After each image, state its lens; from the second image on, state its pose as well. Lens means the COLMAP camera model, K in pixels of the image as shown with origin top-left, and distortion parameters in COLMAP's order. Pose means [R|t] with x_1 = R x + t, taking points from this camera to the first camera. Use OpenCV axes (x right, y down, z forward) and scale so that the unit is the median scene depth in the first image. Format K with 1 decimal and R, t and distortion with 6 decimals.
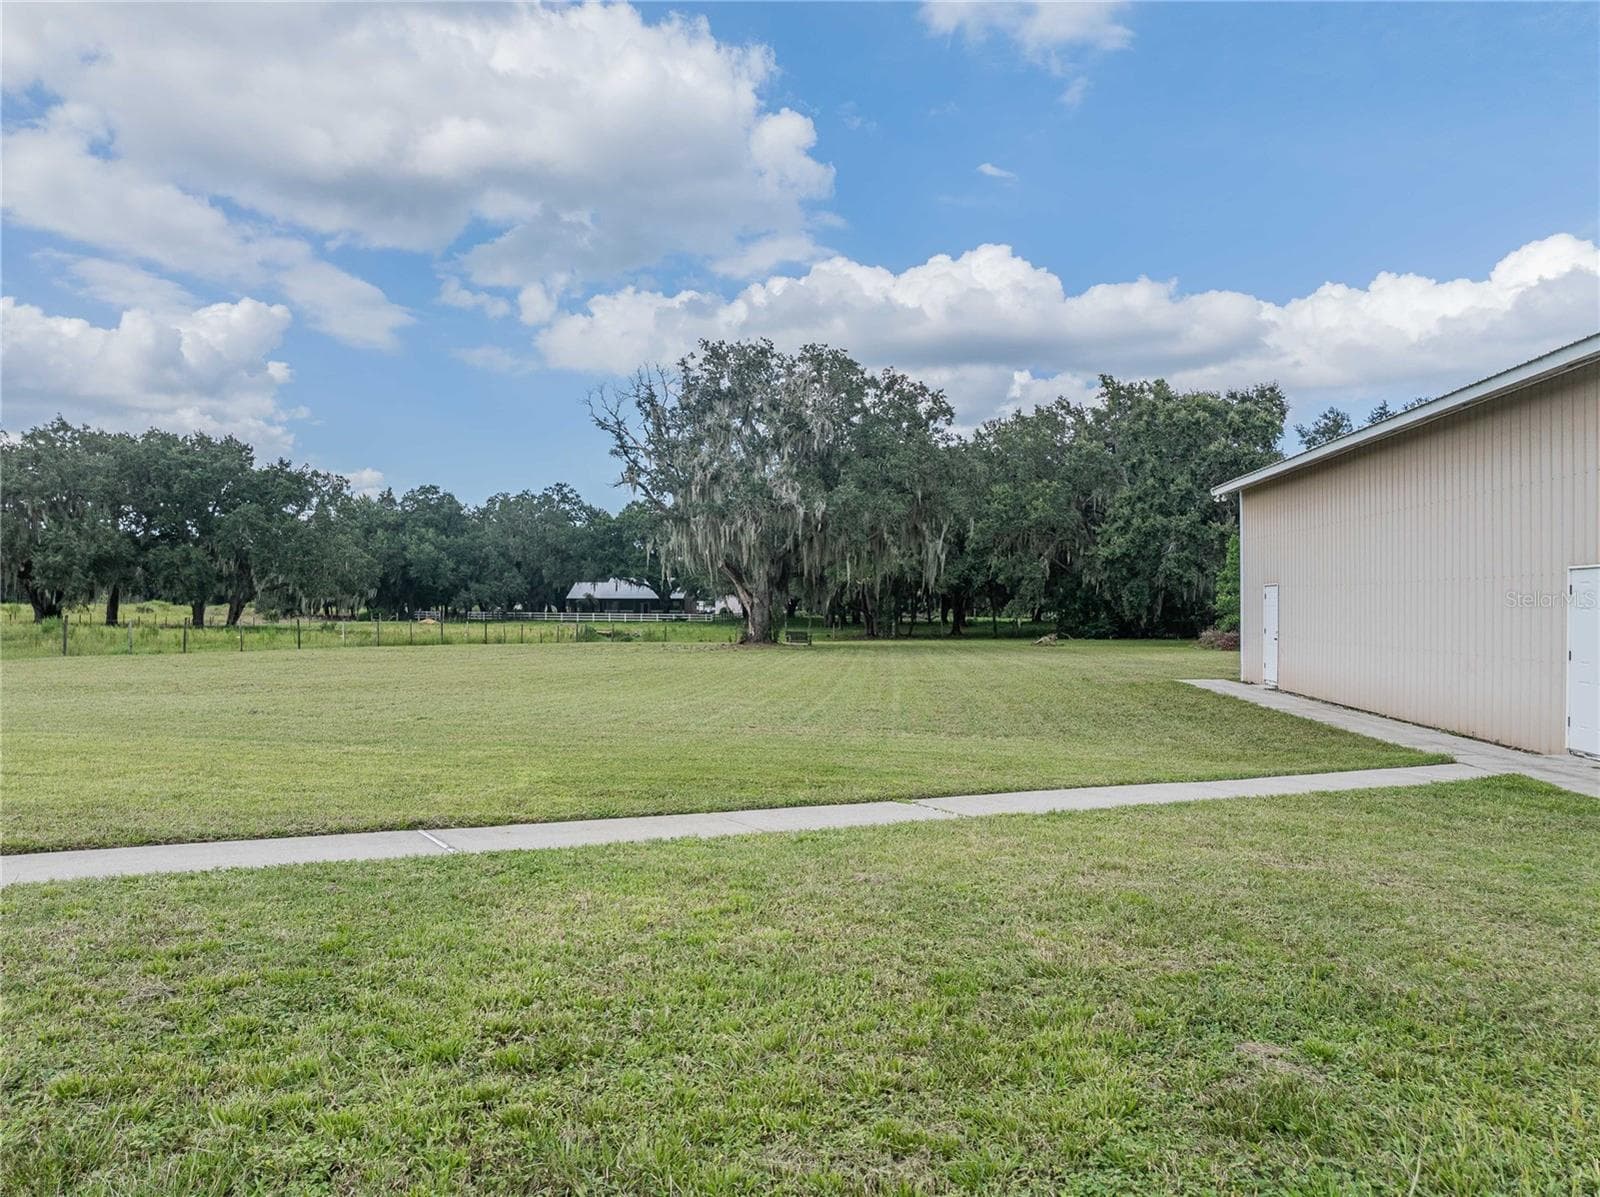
lens RADIAL K [[1137.0, 0, 808.6], [0, 1137.0, 593.2], [0, 0, 1]] dist [-0.010021, -0.061915]
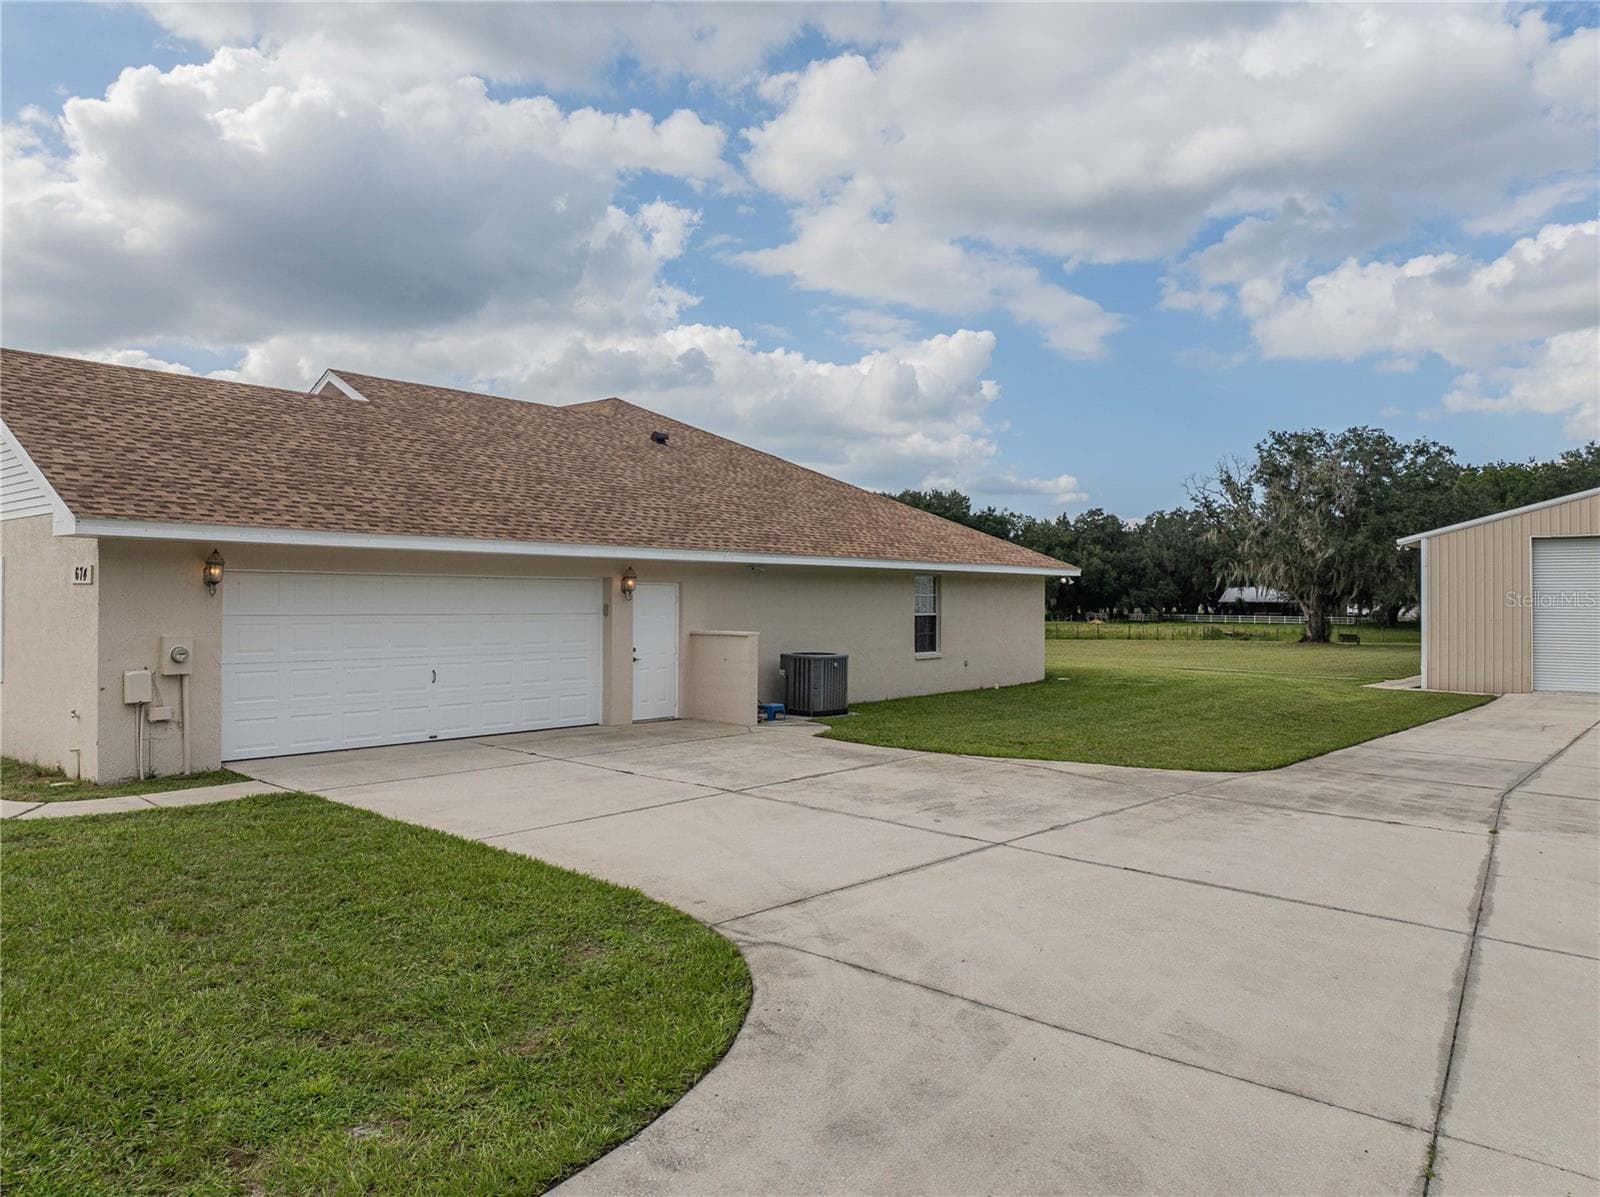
lens RADIAL K [[1137.0, 0, 808.6], [0, 1137.0, 593.2], [0, 0, 1]] dist [-0.010021, -0.061915]
pose [[0.838389, -0.005655, -0.545043, 0.075174], [0.006257, 0.999980, -0.000751, -0.007426], [0.545037, -0.002781, 0.838408, -0.201883]]
